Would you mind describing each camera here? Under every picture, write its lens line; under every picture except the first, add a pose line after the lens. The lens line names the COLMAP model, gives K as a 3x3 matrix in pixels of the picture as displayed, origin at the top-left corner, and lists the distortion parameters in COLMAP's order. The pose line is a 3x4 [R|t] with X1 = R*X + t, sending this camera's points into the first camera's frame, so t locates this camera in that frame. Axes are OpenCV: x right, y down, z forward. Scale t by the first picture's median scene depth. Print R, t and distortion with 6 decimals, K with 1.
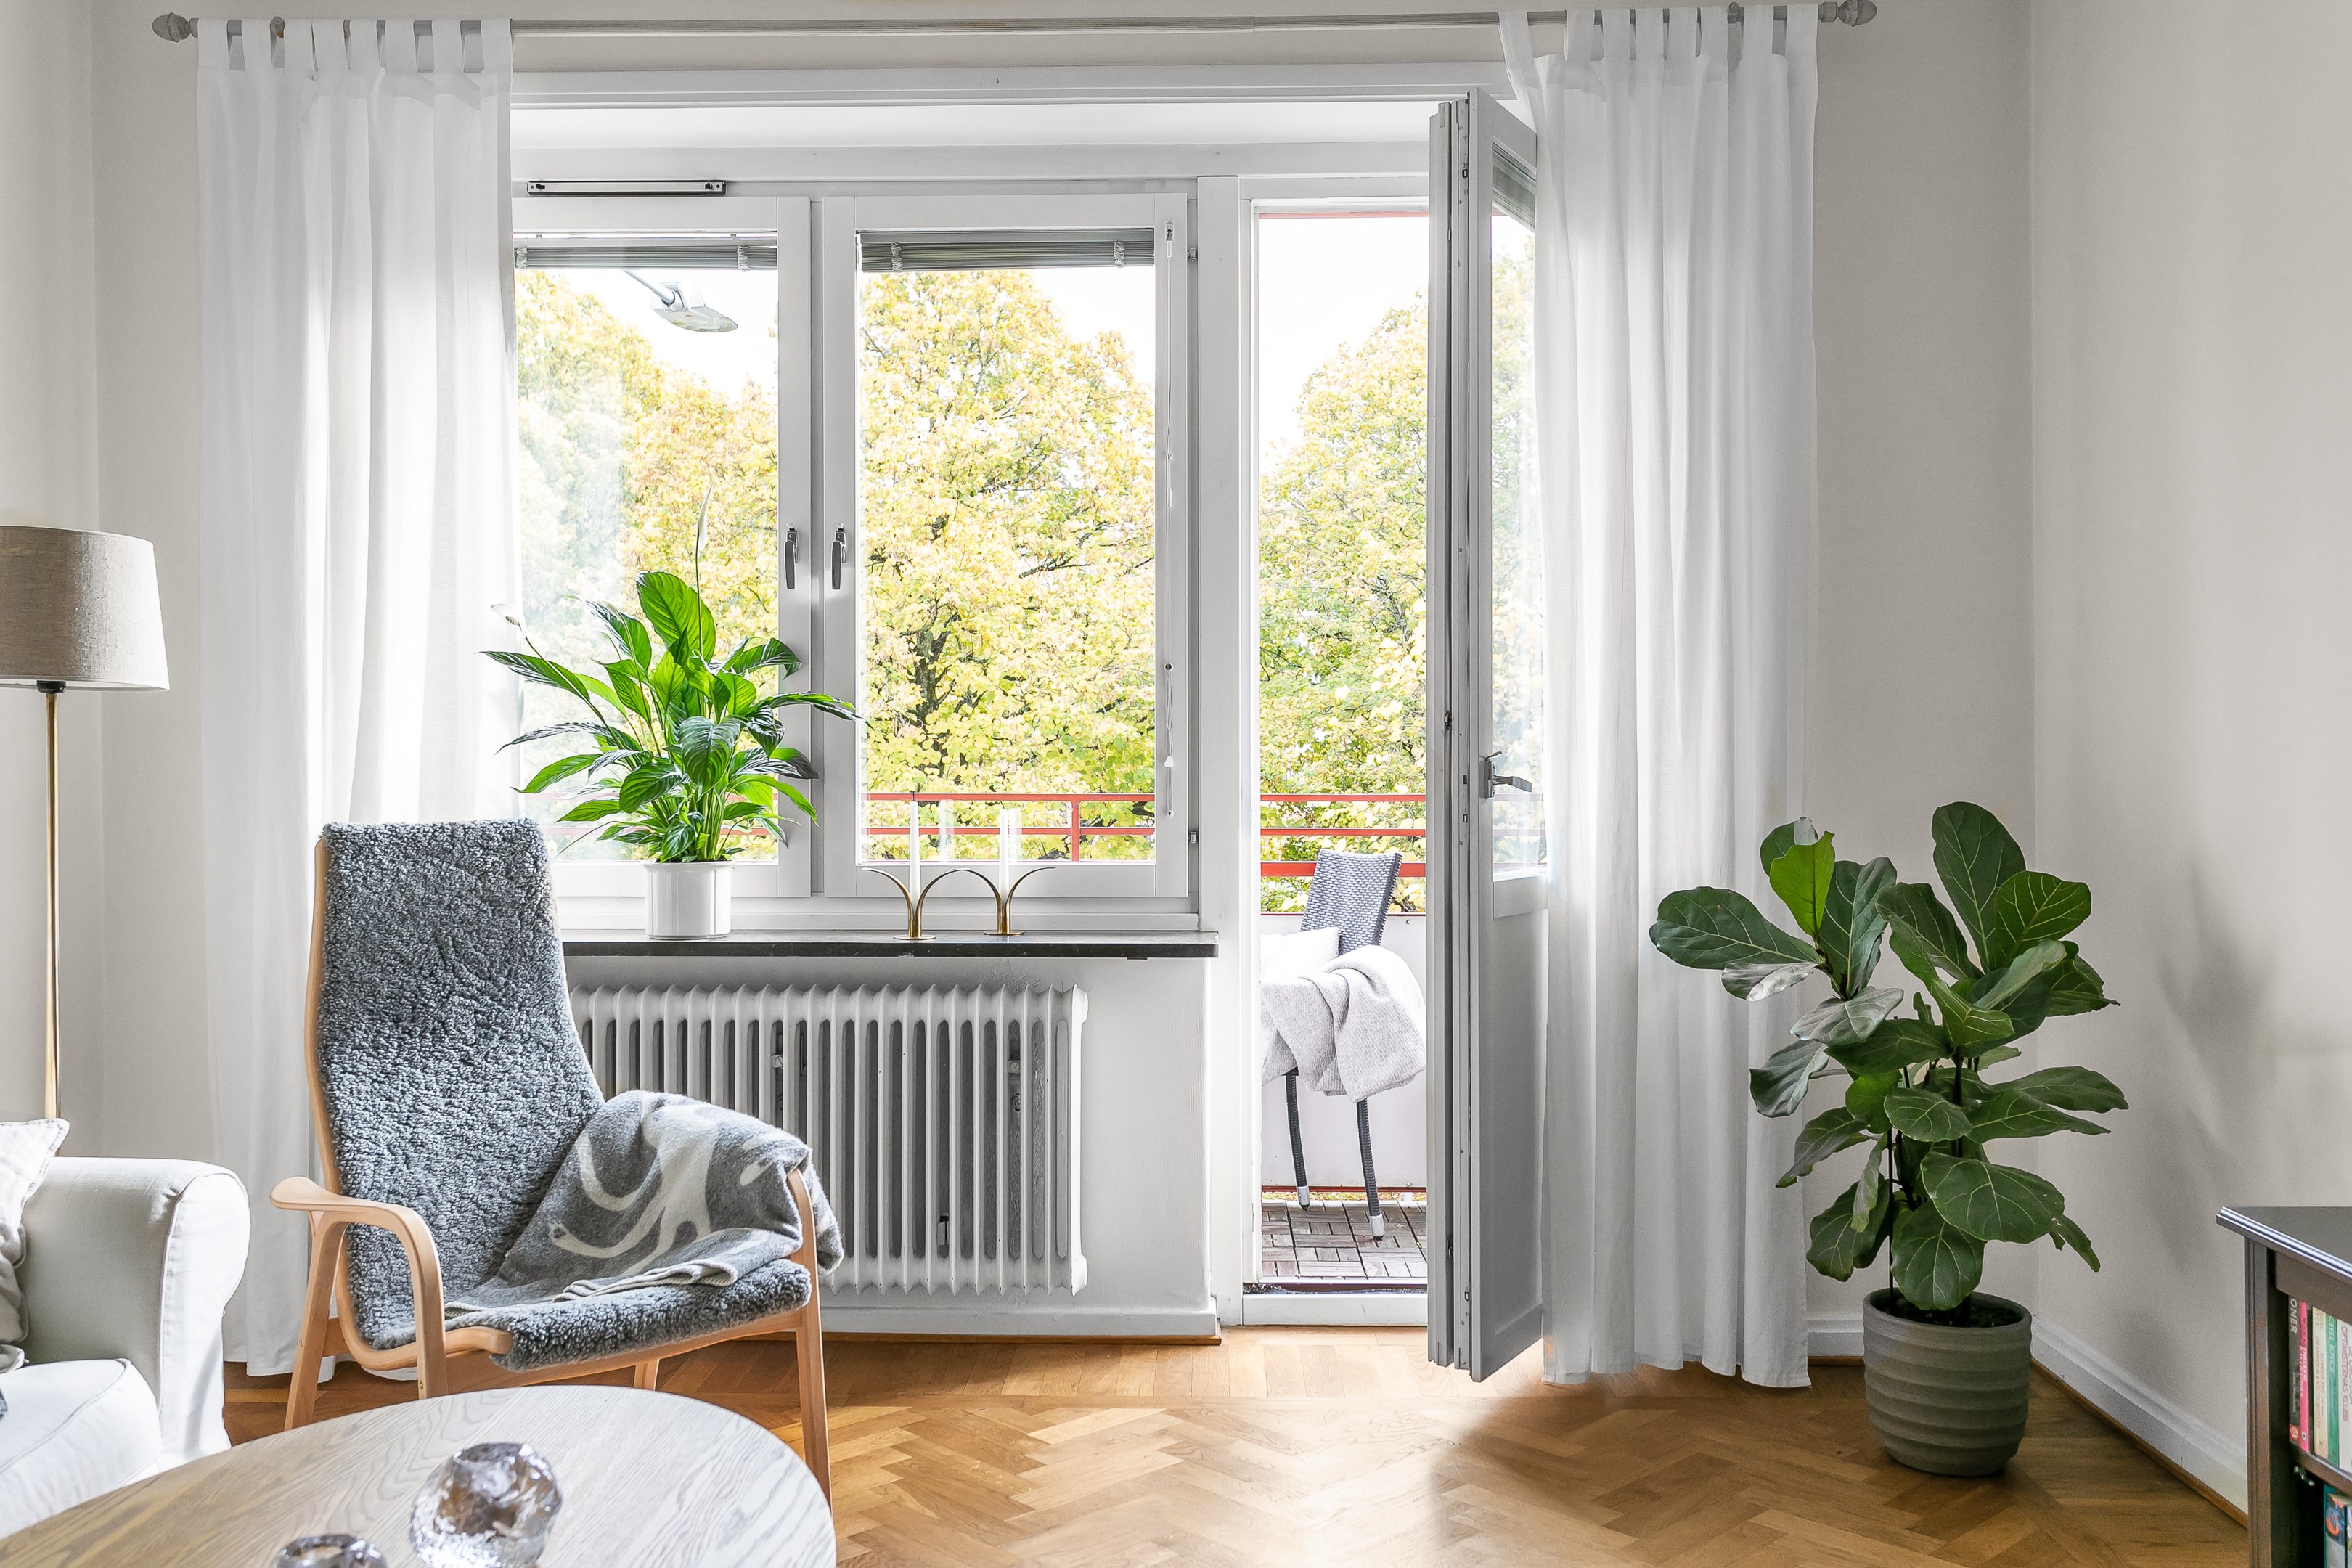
lens RADIAL K [[2001.9, 0, 1168.8], [0, 2001.9, 783.6], [0, 0, 1]] dist [0.001492, 0.000445]
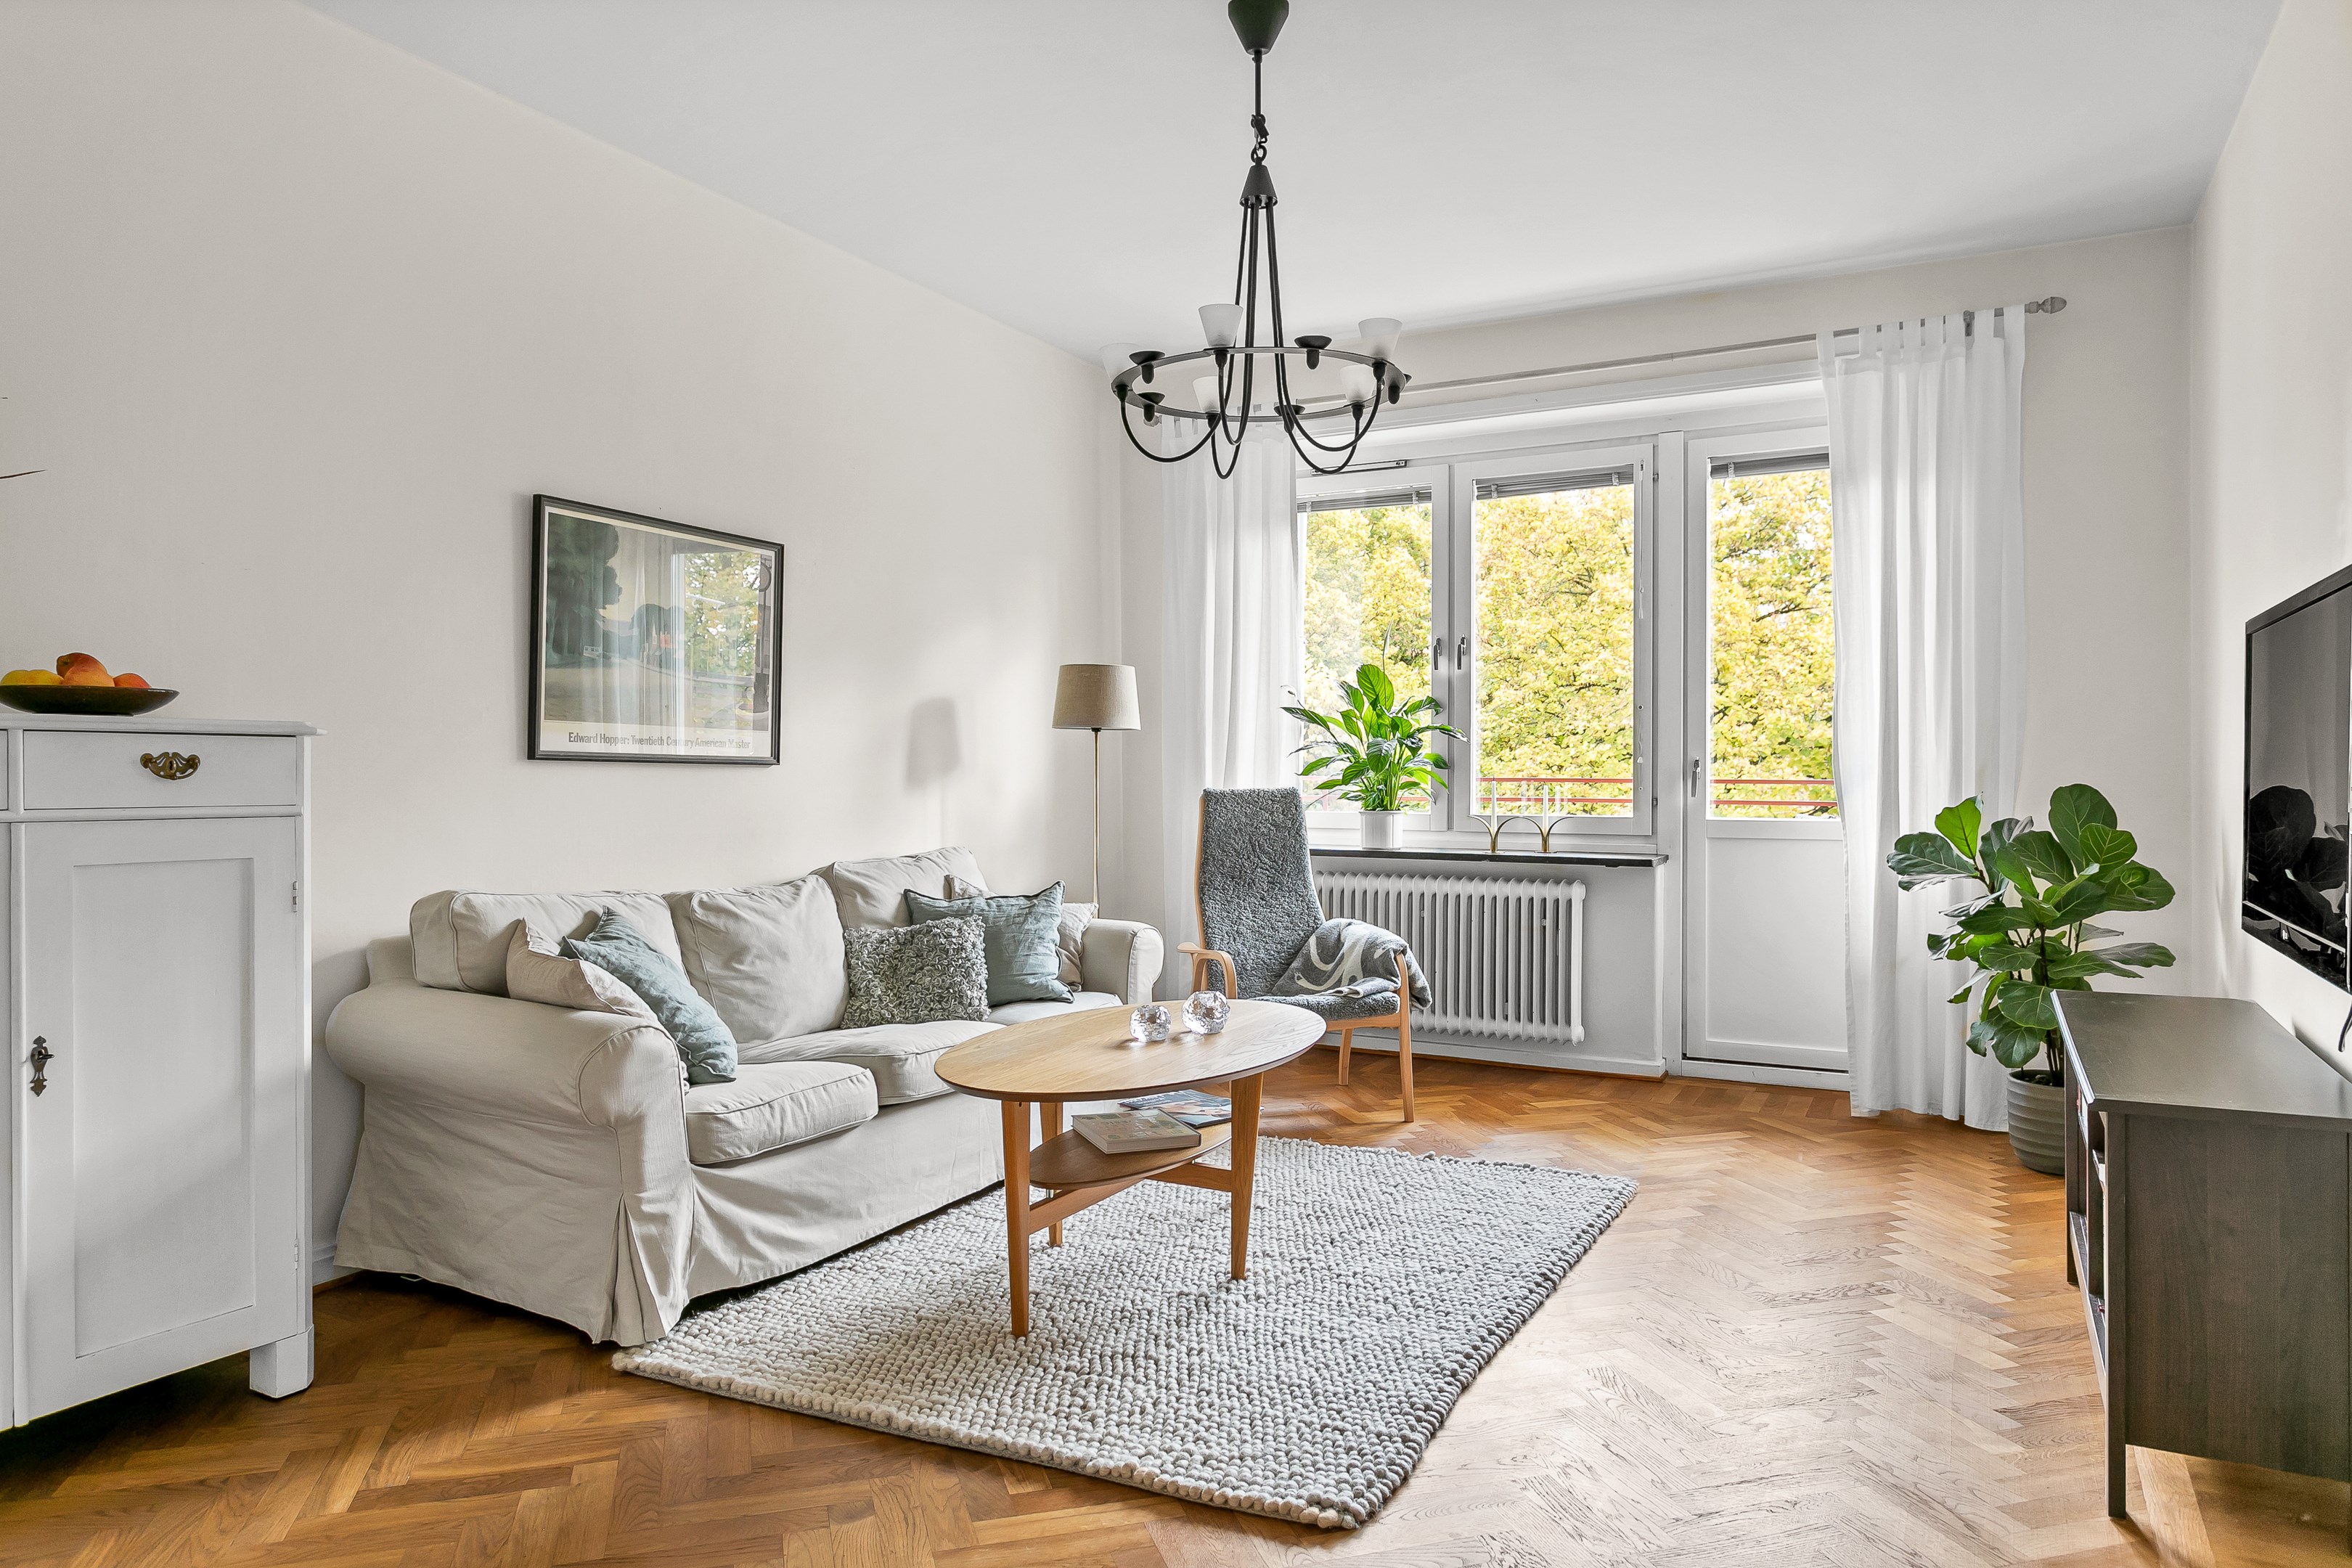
lens RADIAL K [[1470.7, 0, 1176.0], [0, 1470.7, 784.0], [0, 0, 1]] dist [-0.007107, -0.001103]
pose [[0.888475, 0.006914, -0.458874, 0.248330], [-0.003789, 0.999963, 0.007732, 0.001950], [0.458910, -0.005131, 0.888468, -0.385732]]
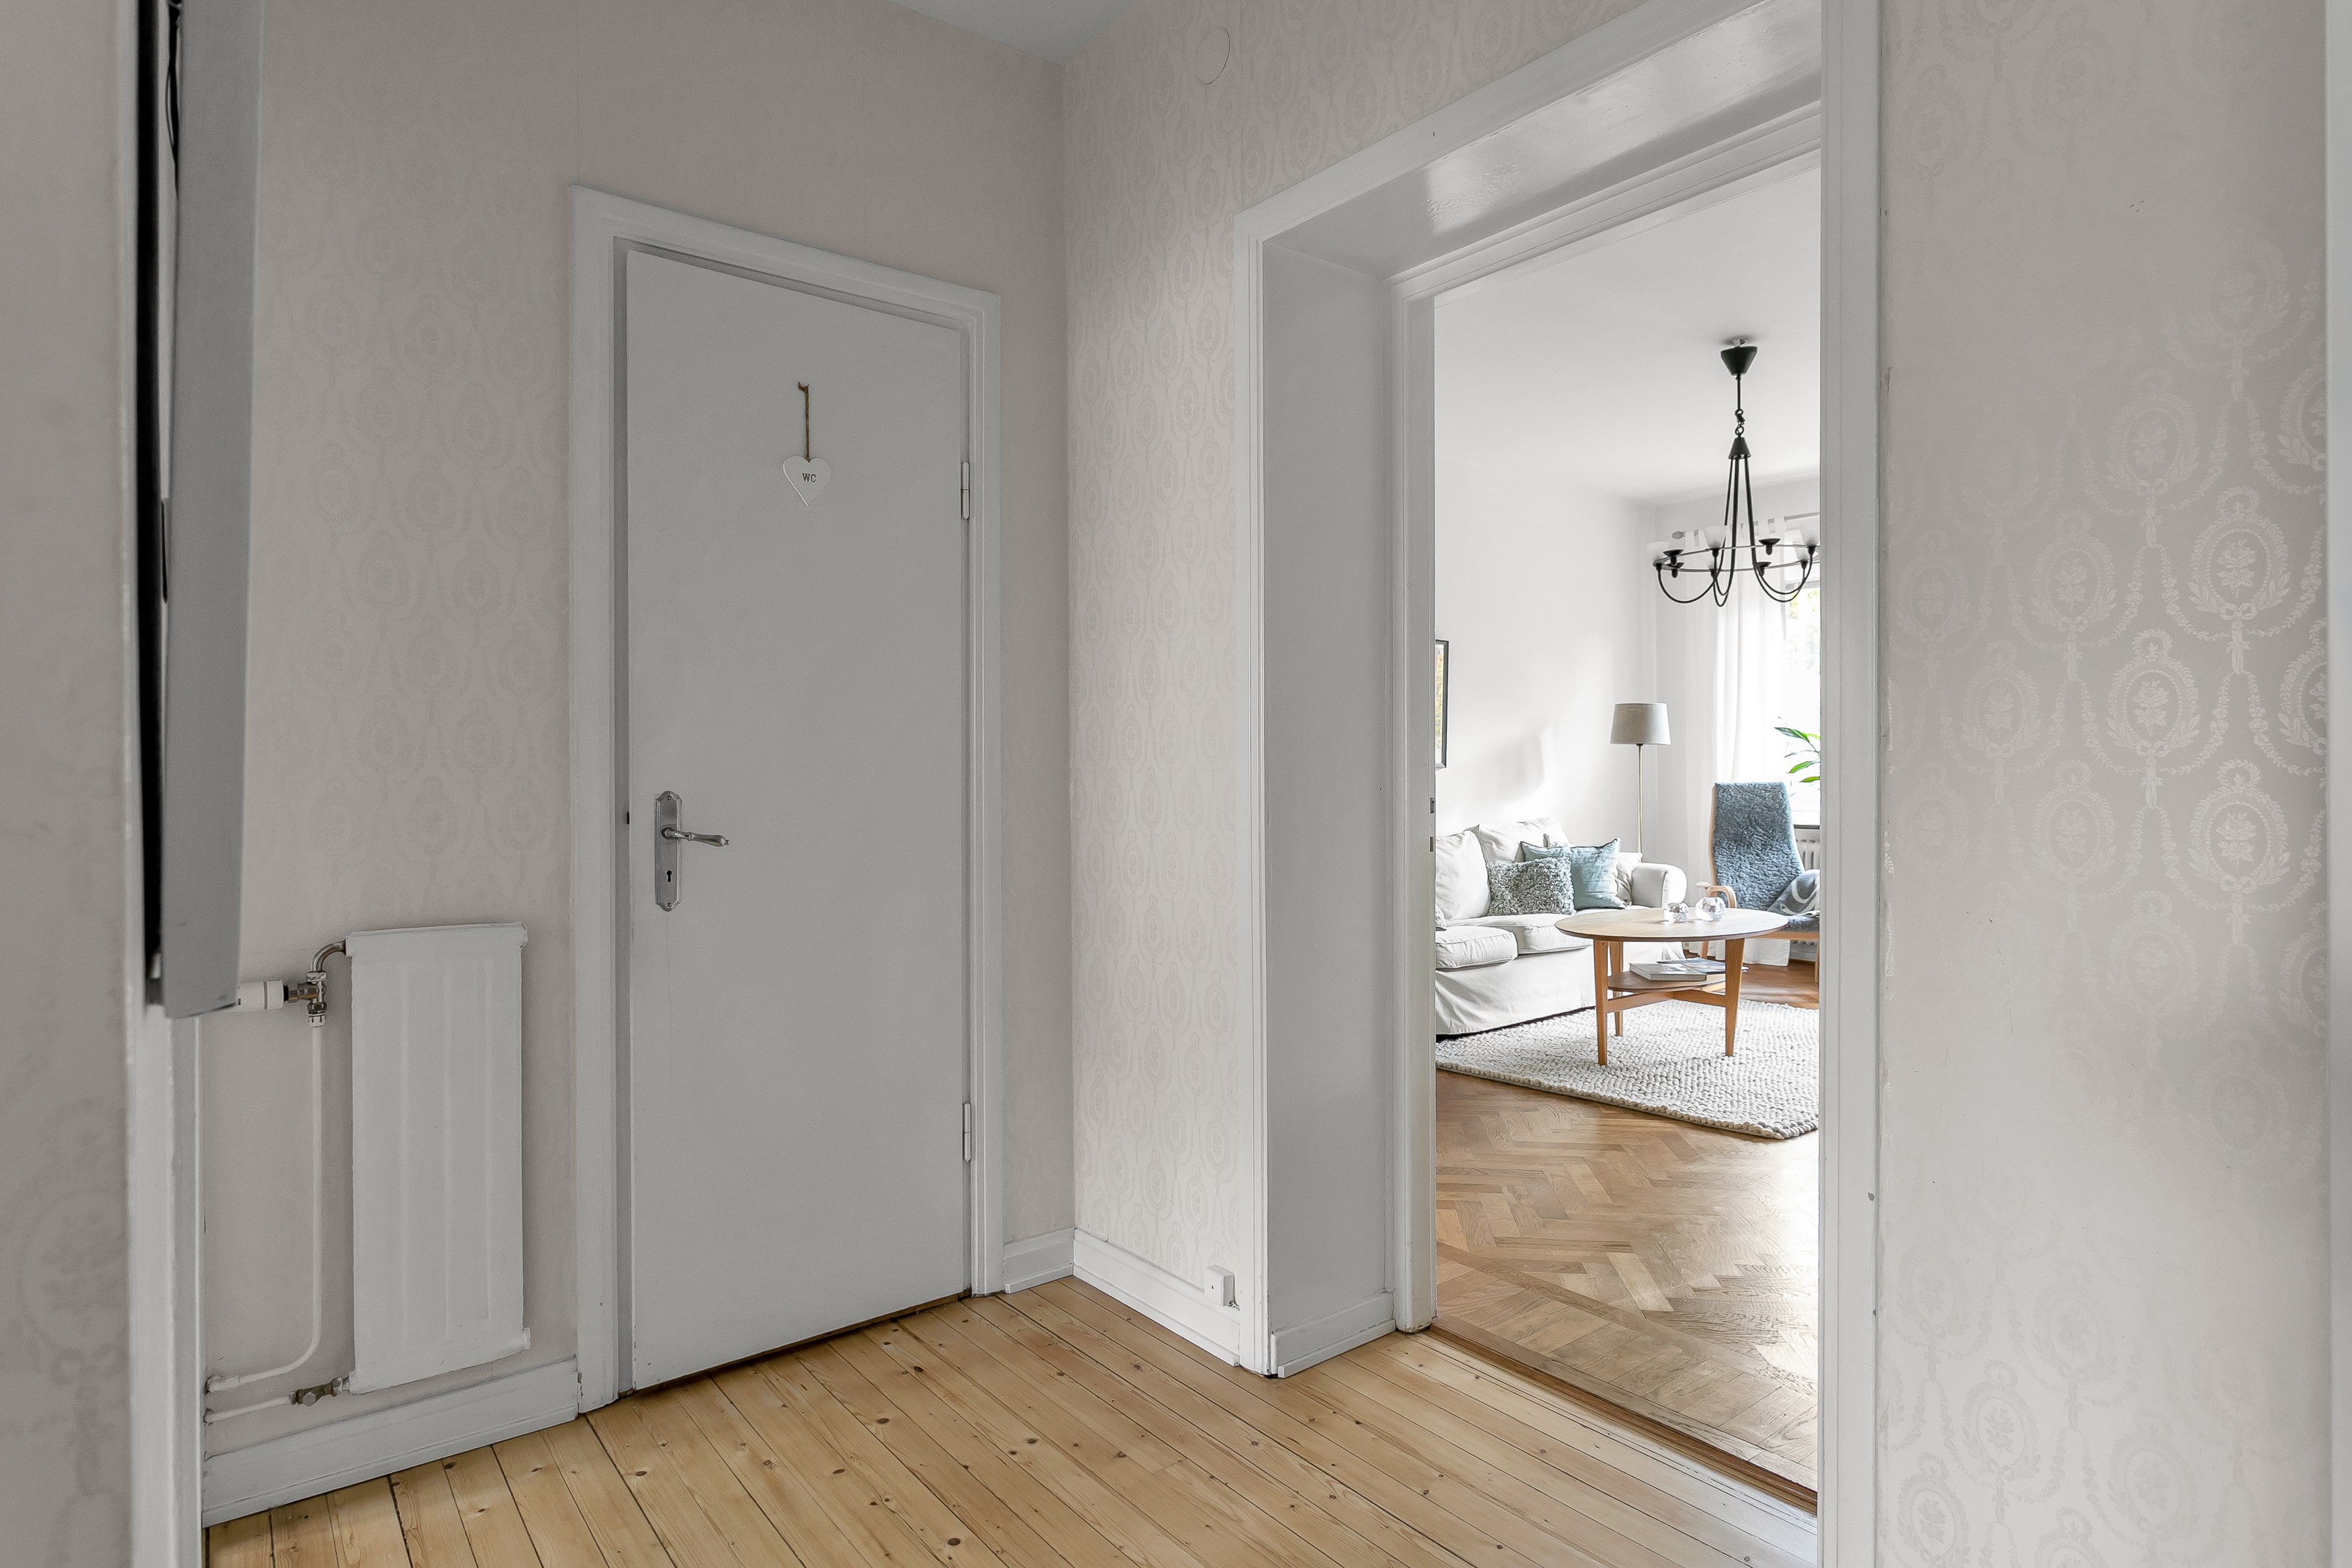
lens RADIAL K [[1229.7, 0, 1176.0], [0, 1229.7, 784.0], [0, 0, 1]] dist [-0.002200, 0.000129]
pose [[0.634429, 0.006578, -0.772953, 0.499586], [0.000584, 0.999959, 0.008989, 0.003140], [0.772981, -0.006155, 0.634400, -0.842849]]
